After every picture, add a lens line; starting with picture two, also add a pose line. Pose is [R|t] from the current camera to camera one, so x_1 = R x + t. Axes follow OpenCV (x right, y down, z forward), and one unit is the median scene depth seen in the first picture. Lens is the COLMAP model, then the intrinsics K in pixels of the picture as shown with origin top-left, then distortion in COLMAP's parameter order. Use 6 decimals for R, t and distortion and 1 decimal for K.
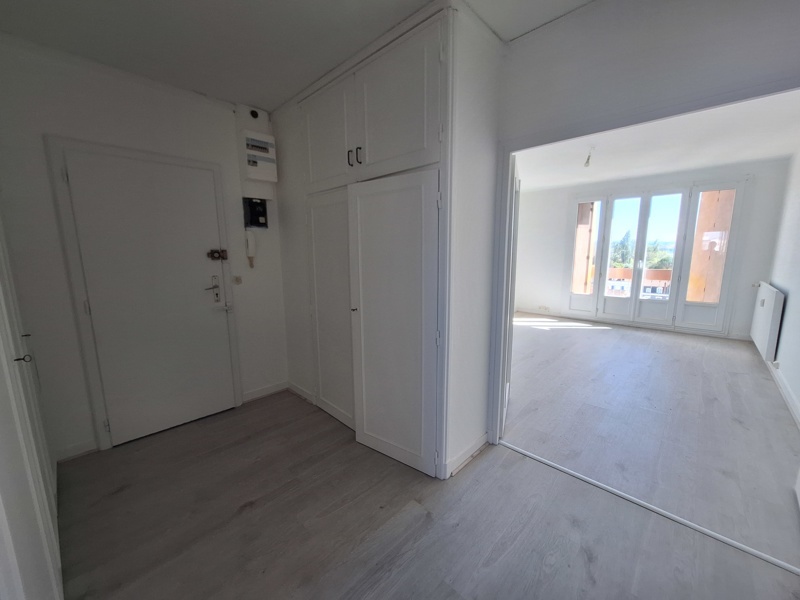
lens RADIAL K [[321.5, 0, 394.6], [0, 321.5, 302.0], [0, 0, 1]] dist [0.003786, 0.000414]
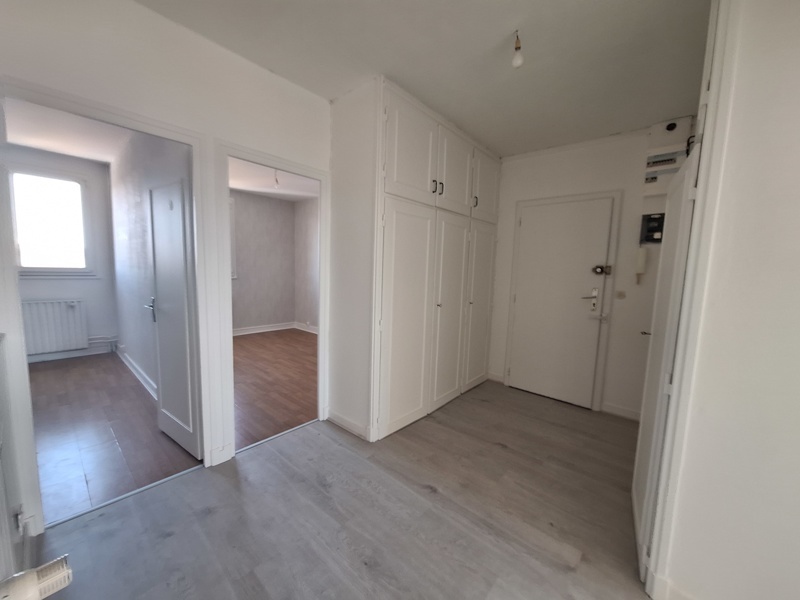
lens RADIAL K [[321.5, 0, 402.6], [0, 321.5, 300.5], [0, 0, 1]] dist [0.003786, 0.000414]
pose [[0.062211, 0.113238, -0.991618, 1.348402], [-0.188682, 0.976961, 0.099727, -0.055403], [0.980066, 0.180896, 0.082143, 0.585194]]
